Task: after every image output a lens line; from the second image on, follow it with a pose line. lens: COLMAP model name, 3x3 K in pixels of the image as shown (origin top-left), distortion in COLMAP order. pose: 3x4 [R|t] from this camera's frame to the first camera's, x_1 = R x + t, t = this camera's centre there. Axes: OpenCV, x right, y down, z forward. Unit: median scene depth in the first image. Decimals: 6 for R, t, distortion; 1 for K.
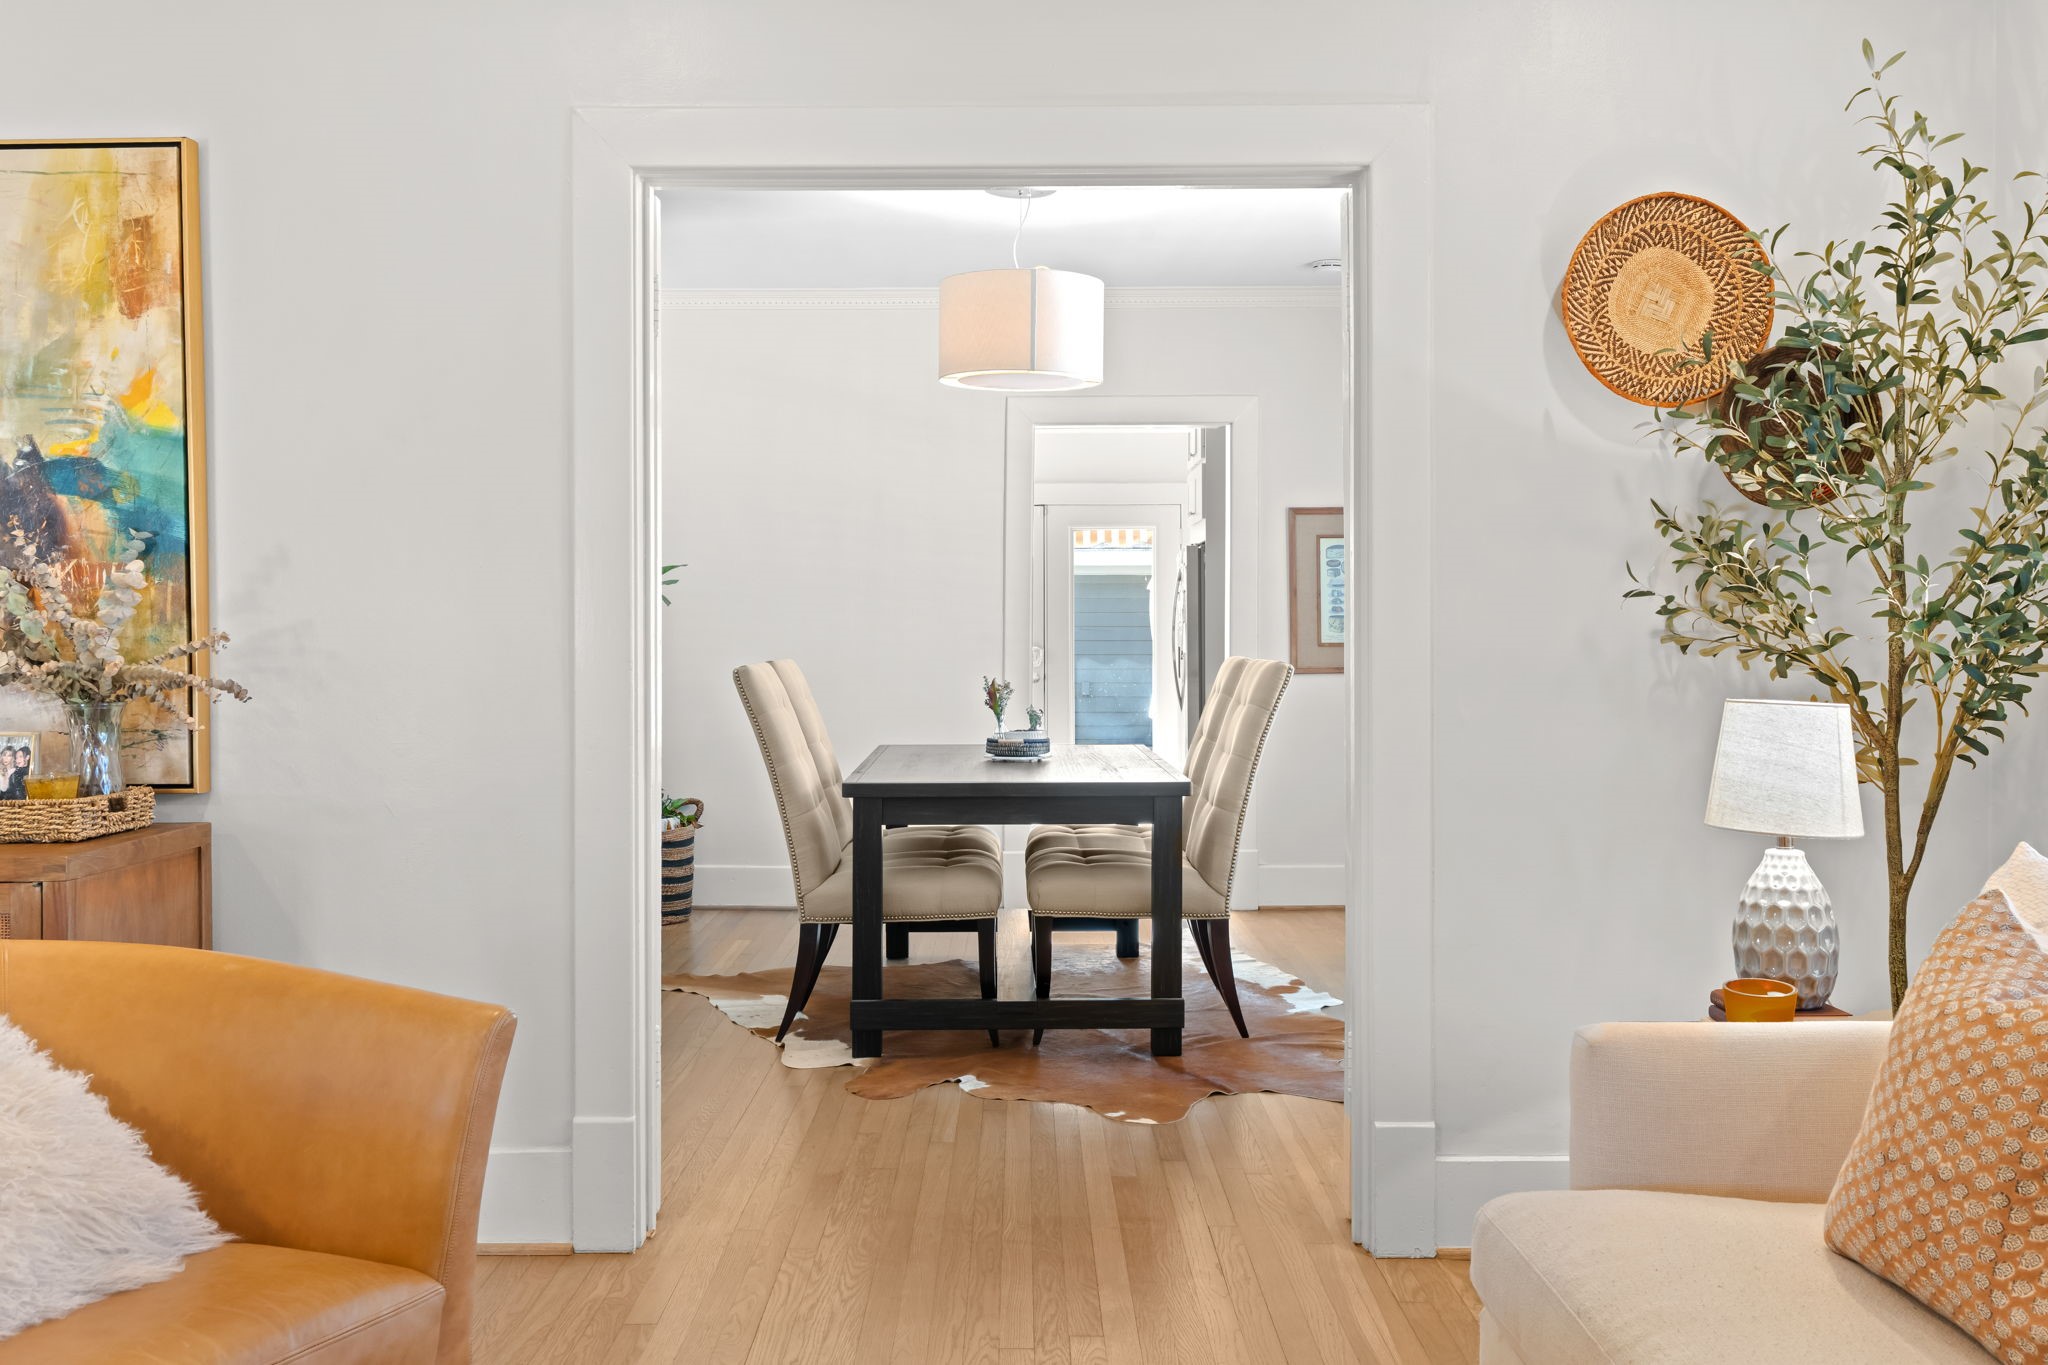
lens RADIAL K [[1763.5, 0, 1024.4], [0, 1763.5, 672.5], [0, 0, 1]] dist [-0.001024, 0.001233]
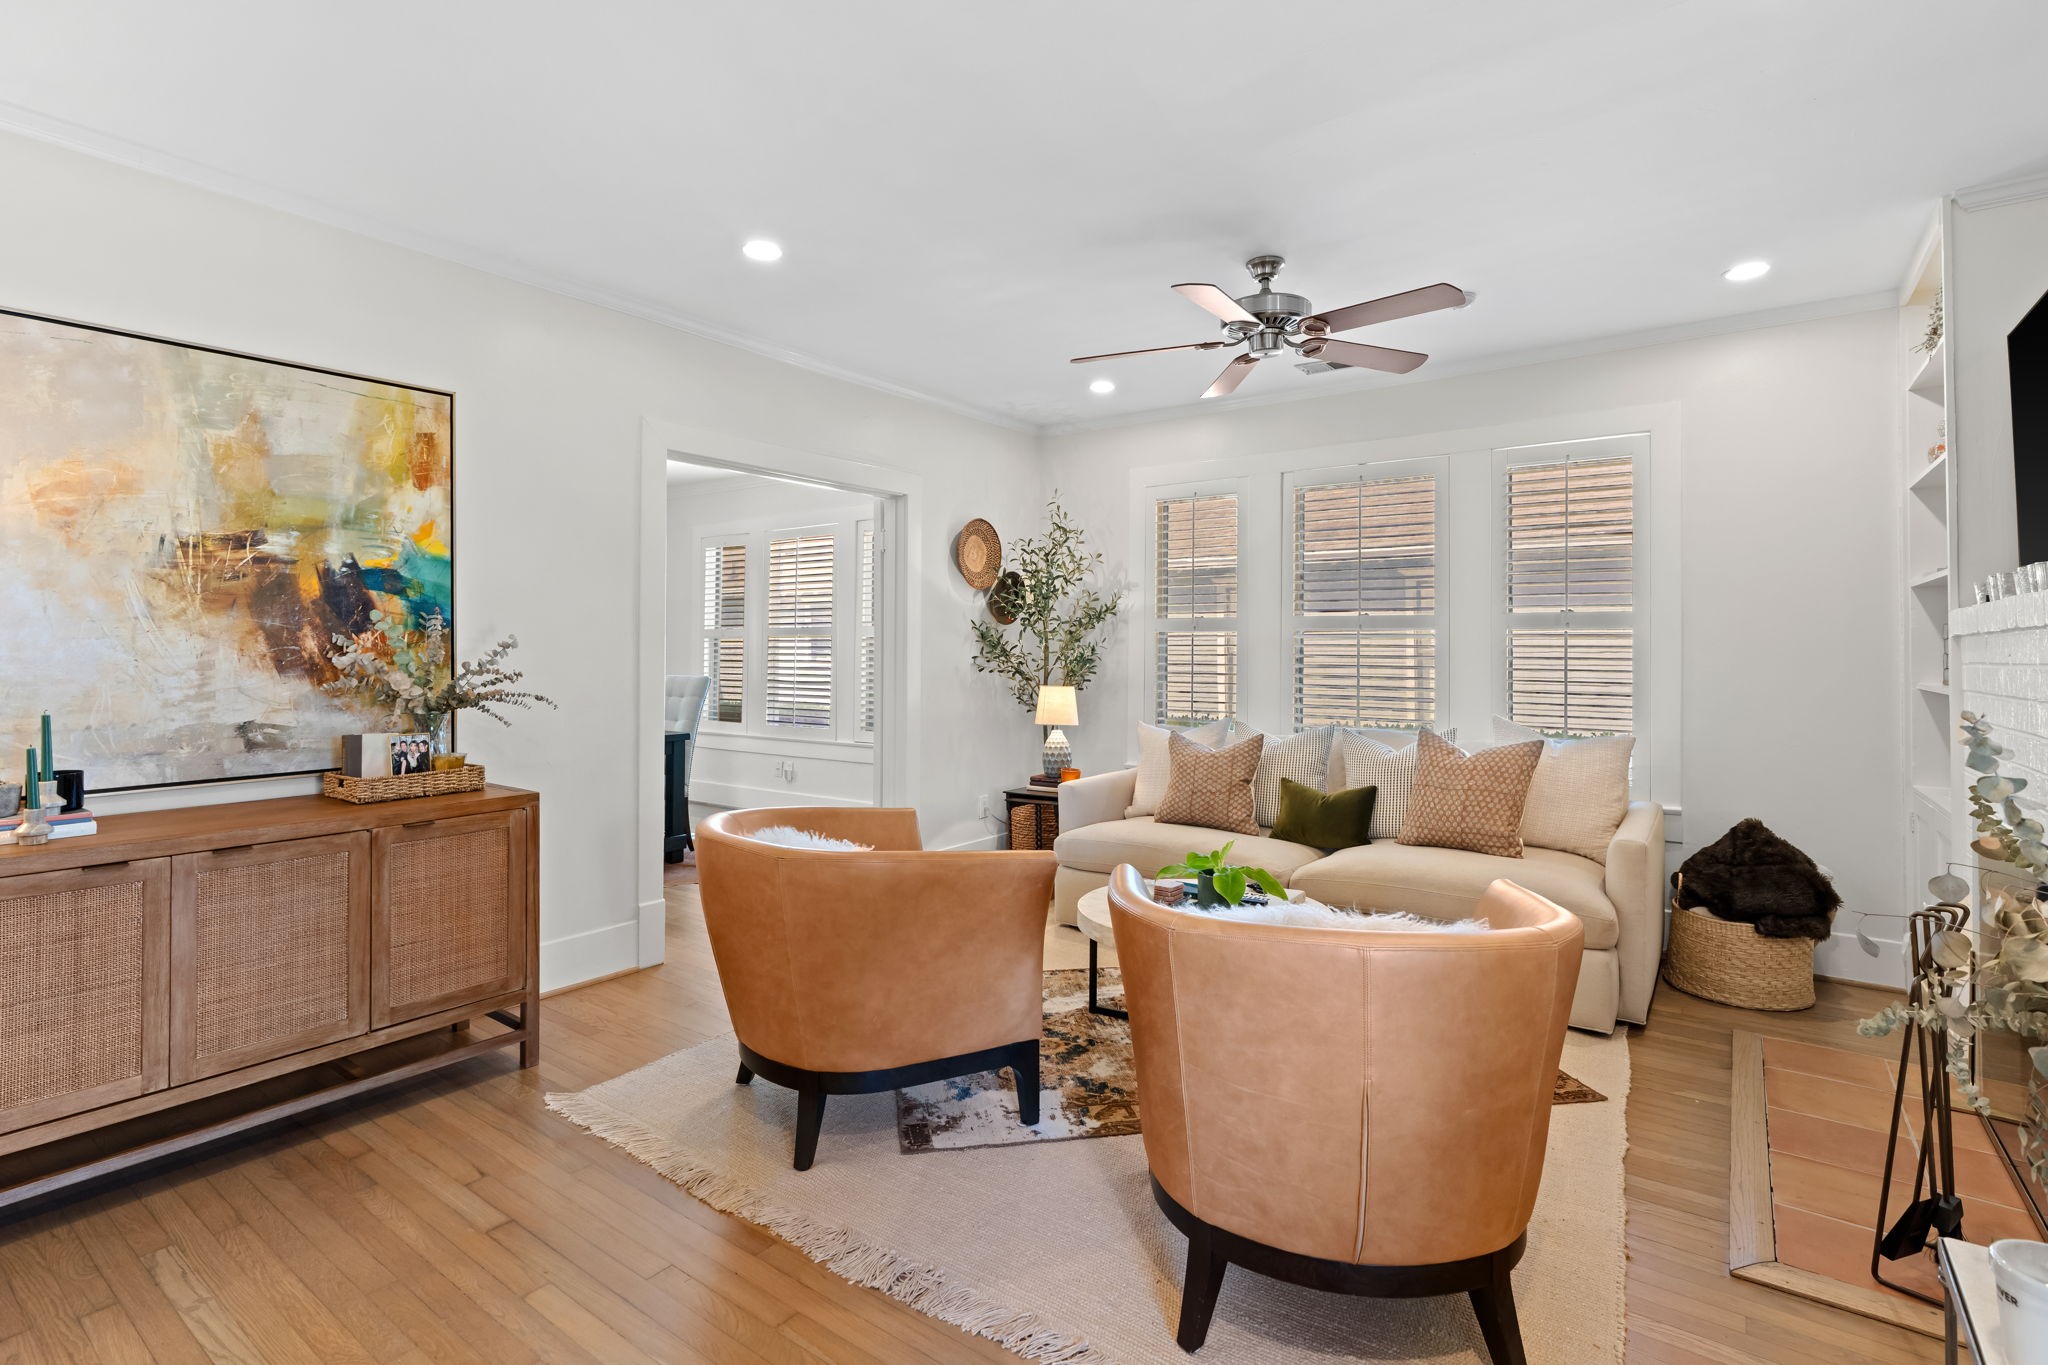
lens RADIAL K [[979.5, 0, 1023.8], [0, 979.5, 671.1], [0, 0, 1]] dist [0.001418, 0.000033]
pose [[0.587900, -0.014665, 0.808801, -0.935254], [0.014318, 0.999868, 0.007722, -0.023243], [-0.808807, 0.007041, 0.588032, -0.038018]]
